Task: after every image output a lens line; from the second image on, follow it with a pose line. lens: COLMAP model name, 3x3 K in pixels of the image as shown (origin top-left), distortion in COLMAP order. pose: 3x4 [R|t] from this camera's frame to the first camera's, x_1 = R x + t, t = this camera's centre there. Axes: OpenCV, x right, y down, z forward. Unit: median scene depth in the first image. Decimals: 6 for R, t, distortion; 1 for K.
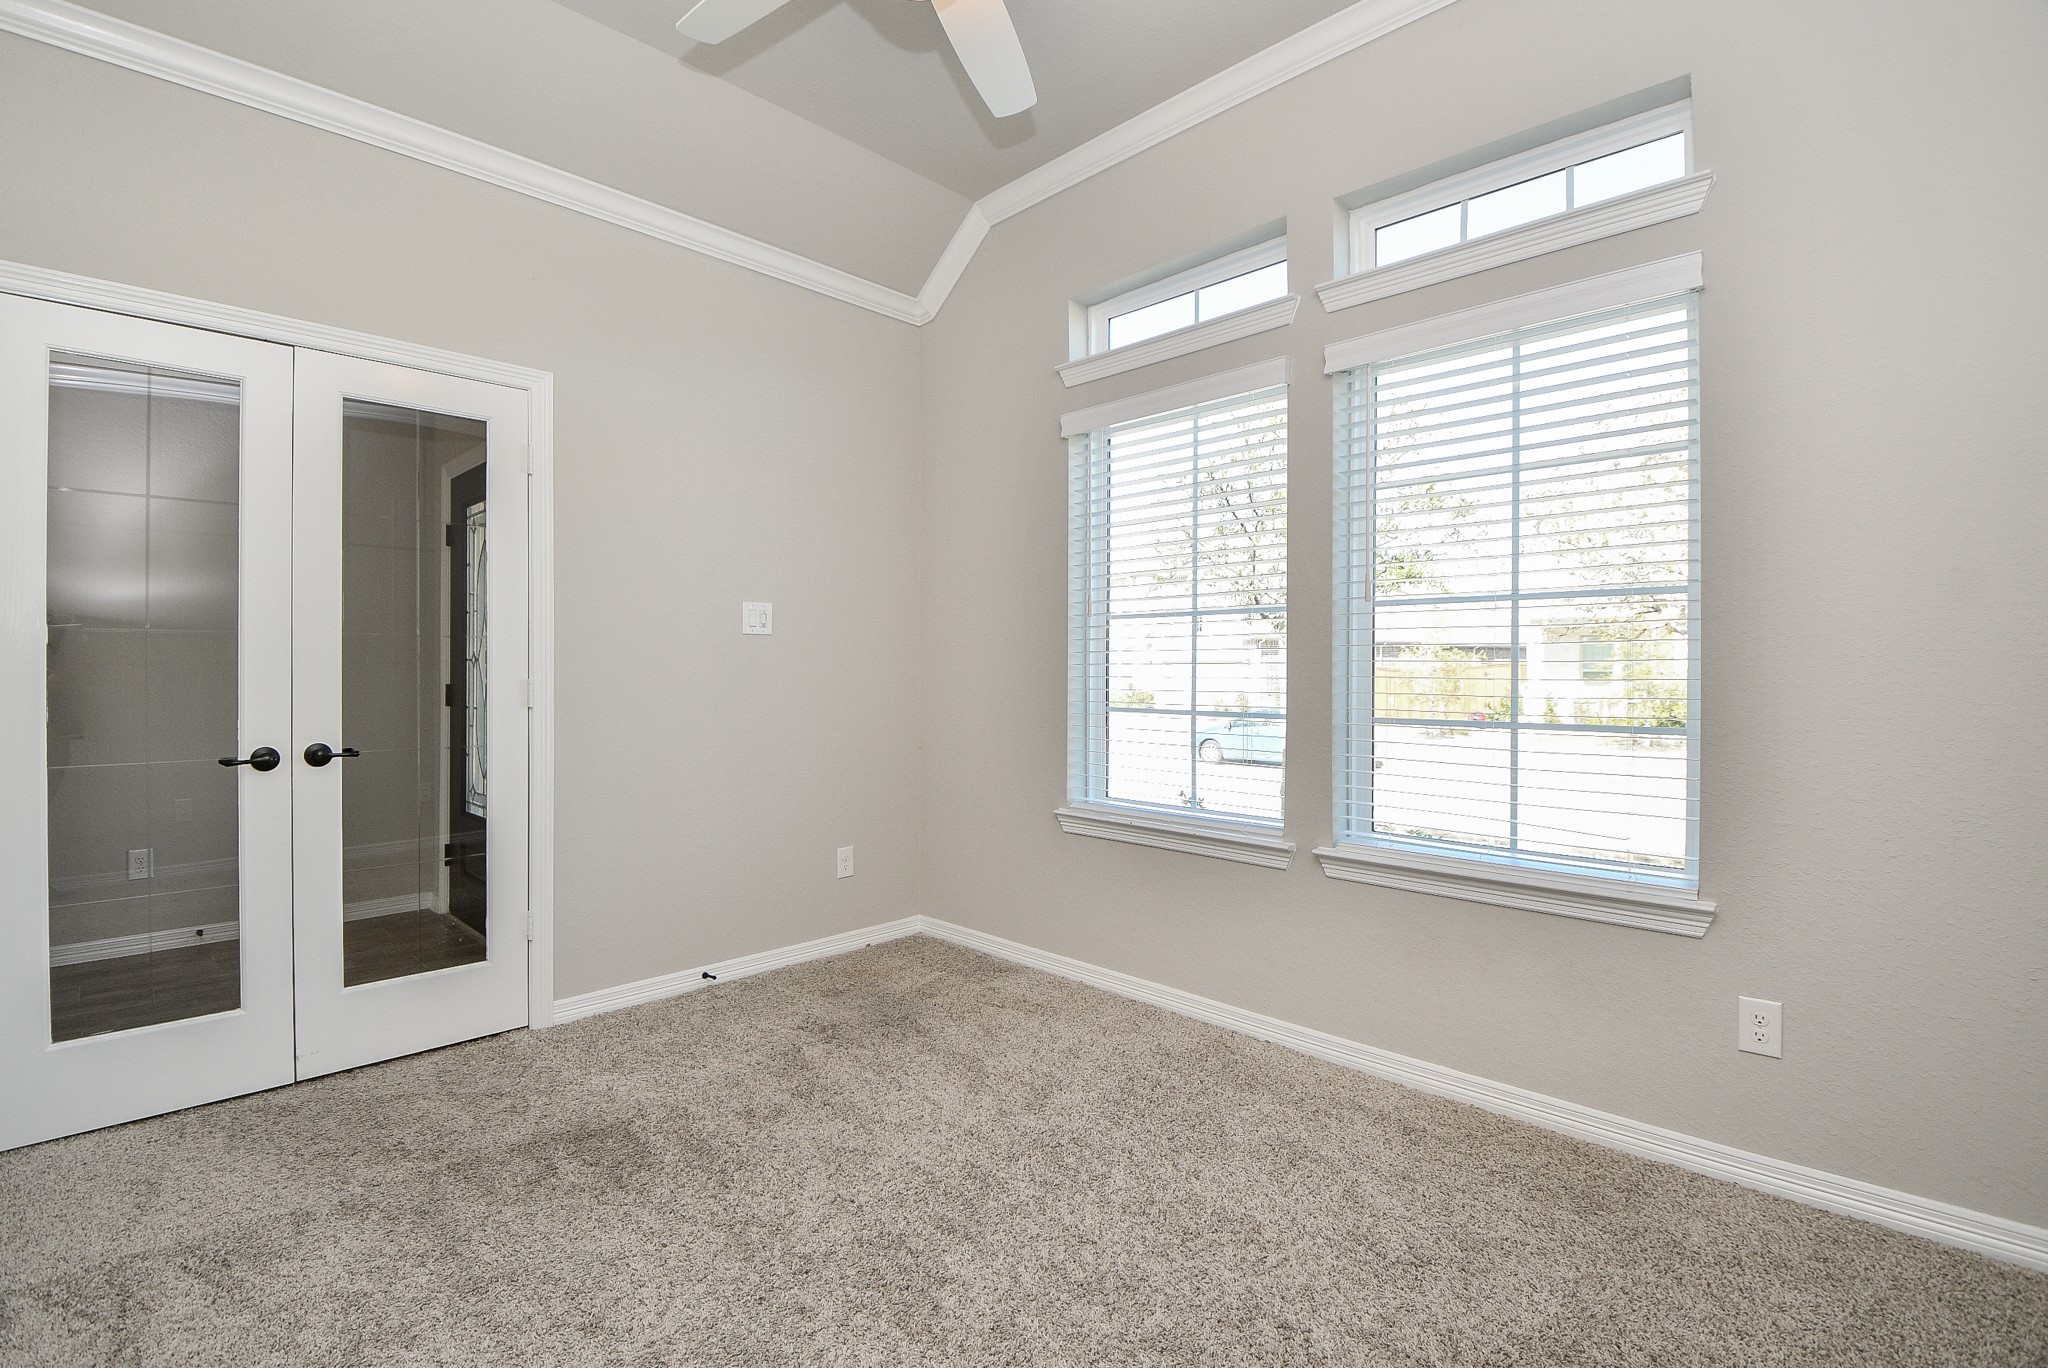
lens RADIAL K [[908.8, 0, 1015.4], [0, 908.8, 675.3], [0, 0, 1]] dist [-0.000968, -0.017047]
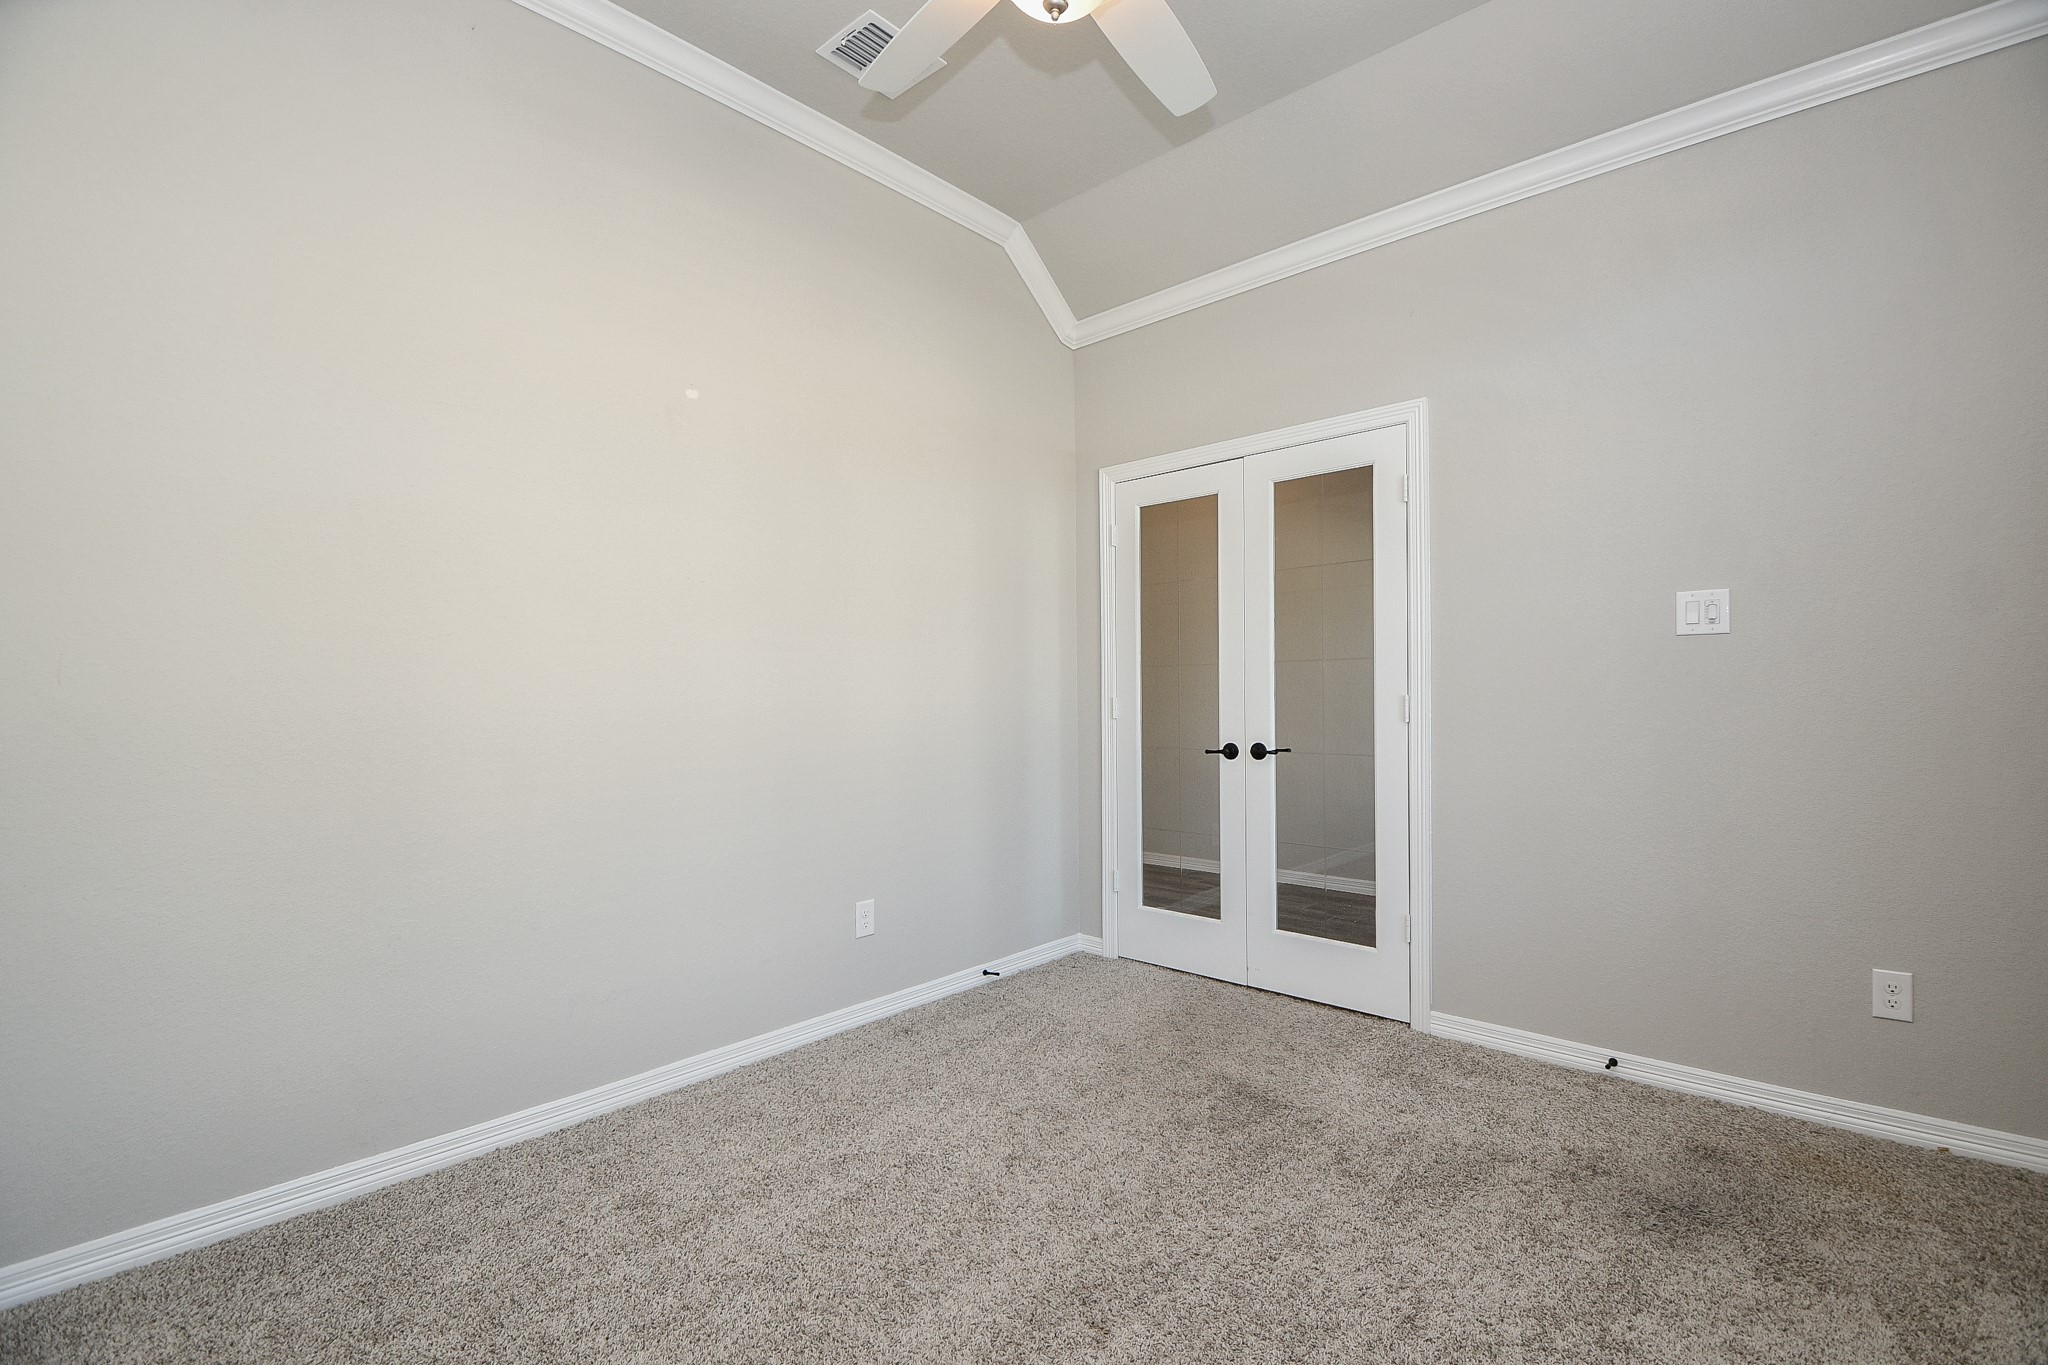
lens RADIAL K [[929.1, 0, 1037.4], [0, 929.1, 683.1], [0, 0, 1]] dist [0.002318, -0.016376]
pose [[0.043023, -0.011566, -0.999007, 0.582279], [0.006436, 0.999915, -0.011299, -0.000305], [0.999053, -0.005944, 0.043094, 0.573502]]
